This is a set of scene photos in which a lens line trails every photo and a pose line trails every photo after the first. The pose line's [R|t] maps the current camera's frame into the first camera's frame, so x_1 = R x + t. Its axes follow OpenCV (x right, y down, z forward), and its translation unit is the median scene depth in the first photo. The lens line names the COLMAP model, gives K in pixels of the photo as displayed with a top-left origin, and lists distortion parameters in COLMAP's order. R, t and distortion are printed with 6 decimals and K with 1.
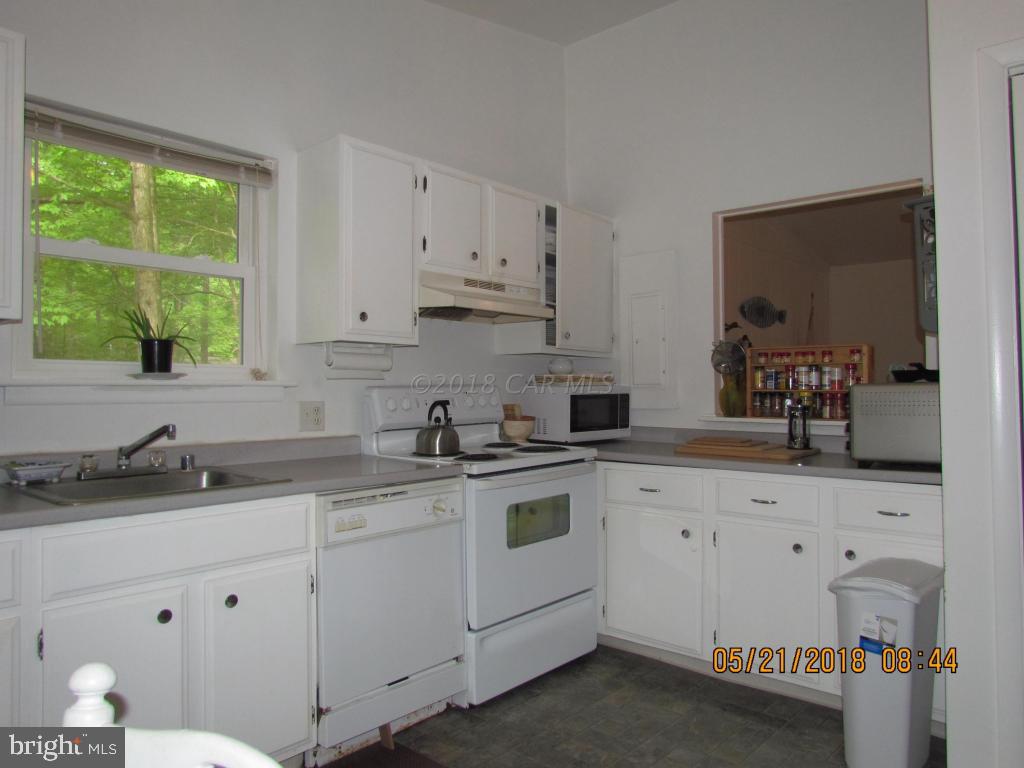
lens RADIAL K [[734.0, 0, 516.9], [0, 734.0, 384.0], [0, 0, 1]] dist [-0.024241, 0.005054]
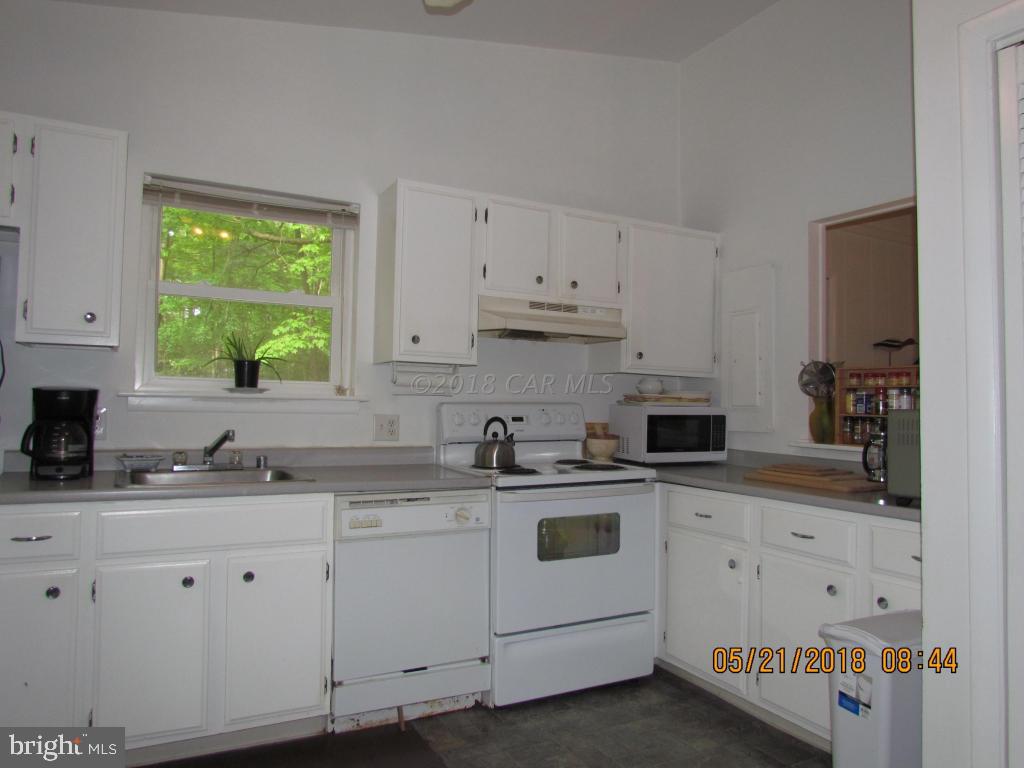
lens RADIAL K [[734.0, 0, 510.4], [0, 734.0, 385.8], [0, 0, 1]] dist [-0.024241, 0.005054]
pose [[0.934707, 0.010736, -0.355256, 0.298410], [-0.018269, 0.999674, -0.017855, -0.004134], [0.354948, 0.023180, 0.934599, 0.008766]]
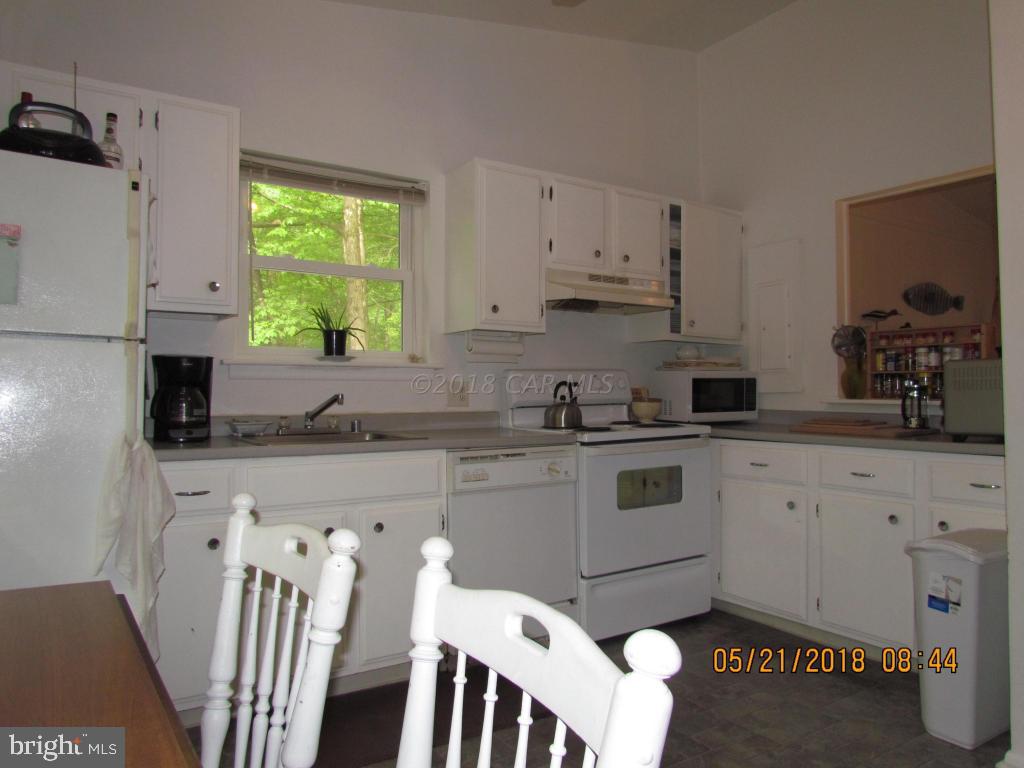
lens RADIAL K [[734.0, 0, 514.2], [0, 734.0, 381.8], [0, 0, 1]] dist [-0.024241, 0.005054]
pose [[0.964206, -0.002551, -0.265141, 0.126163], [0.001128, 0.999984, -0.005518, 0.030707], [0.265151, 0.005021, 0.964194, -0.130665]]
